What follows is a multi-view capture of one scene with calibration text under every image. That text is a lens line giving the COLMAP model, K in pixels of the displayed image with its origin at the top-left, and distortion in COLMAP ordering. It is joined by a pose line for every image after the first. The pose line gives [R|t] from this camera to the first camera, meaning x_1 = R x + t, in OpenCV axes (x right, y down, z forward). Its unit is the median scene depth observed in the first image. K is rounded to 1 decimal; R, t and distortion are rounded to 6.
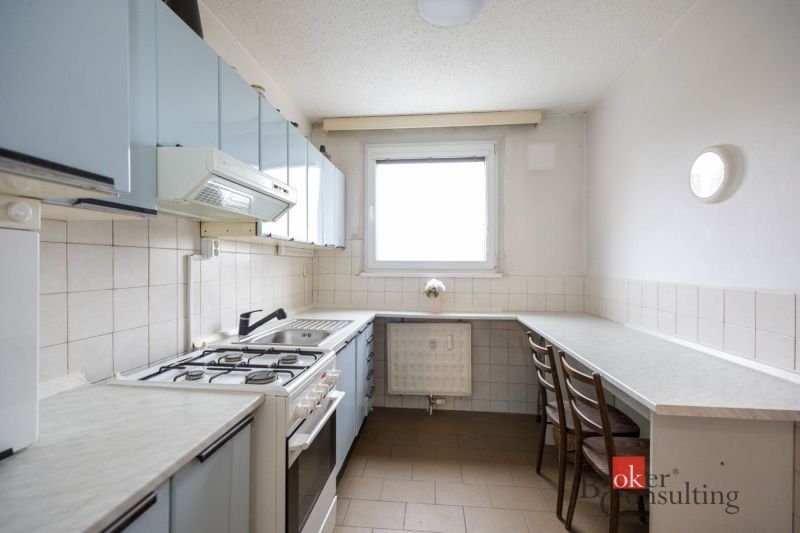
lens RADIAL K [[365.8, 0, 398.5], [0, 365.8, 264.3], [0, 0, 1]] dist [0.005307, -0.000864]
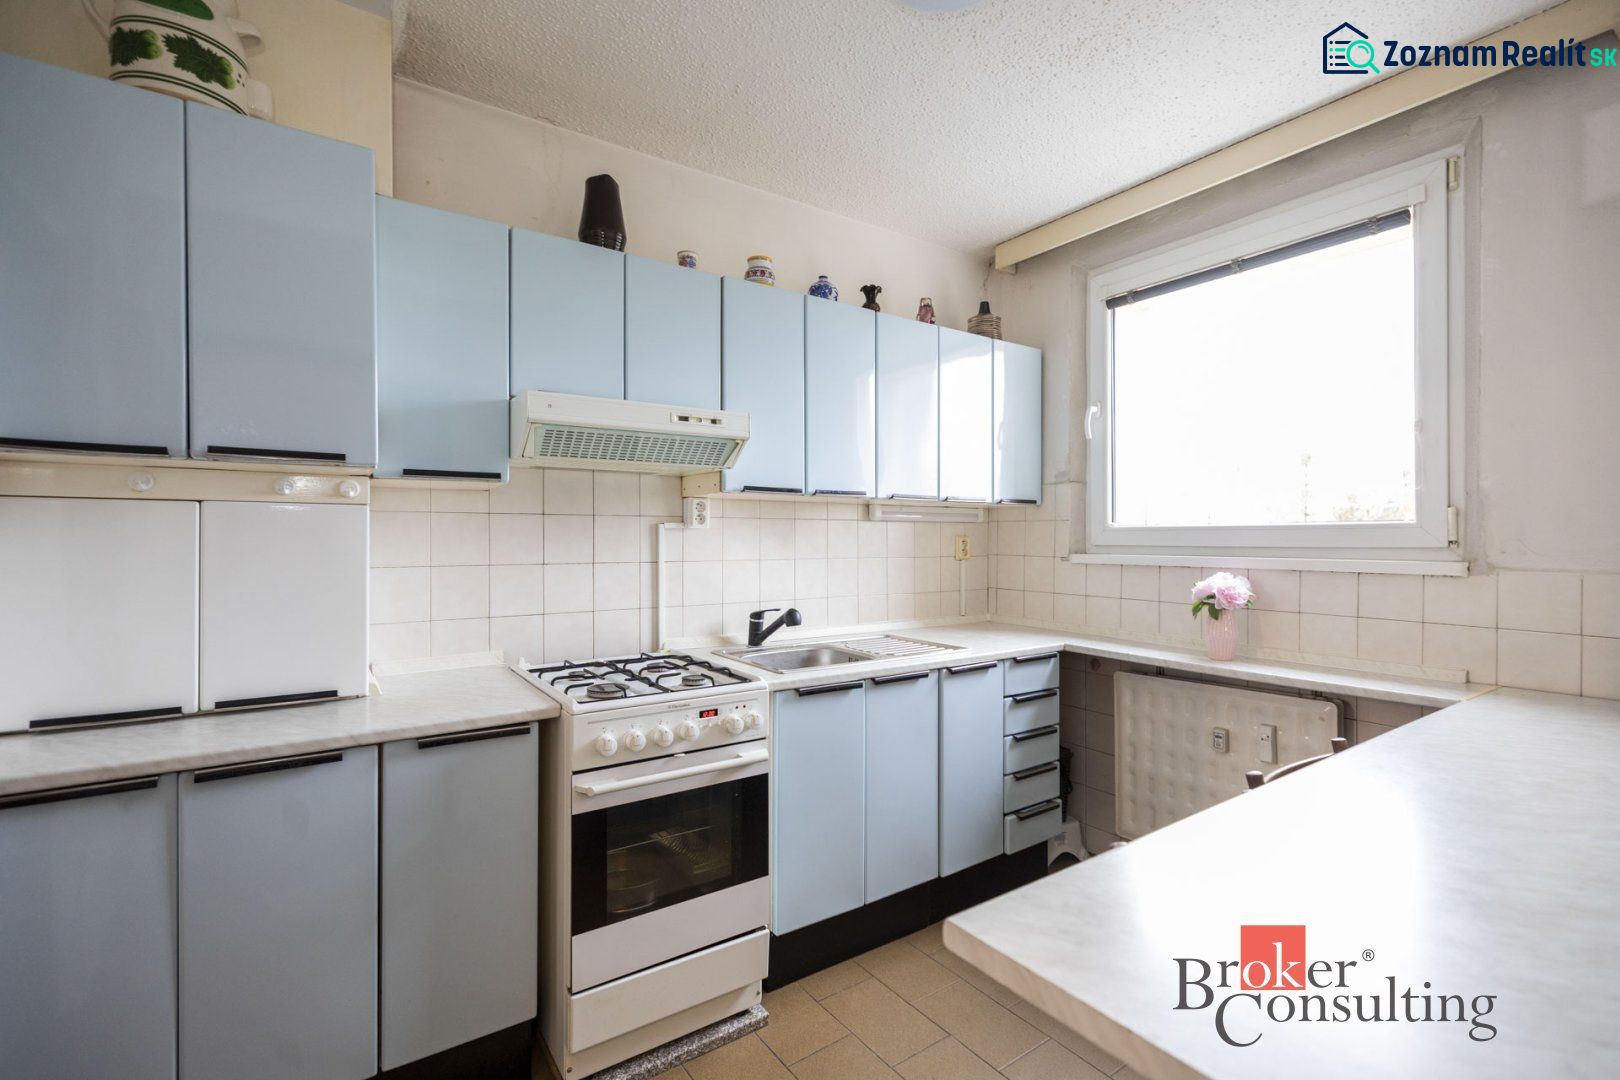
lens RADIAL K [[740.8, 0, 809.1], [0, 740.8, 536.5], [0, 0, 1]] dist [0.005307, -0.000864]
pose [[0.634477, -0.006817, -0.772912, 0.424843], [0.002145, 0.999973, -0.007058, 0.006758], [0.772939, 0.002821, 0.634474, 0.160128]]
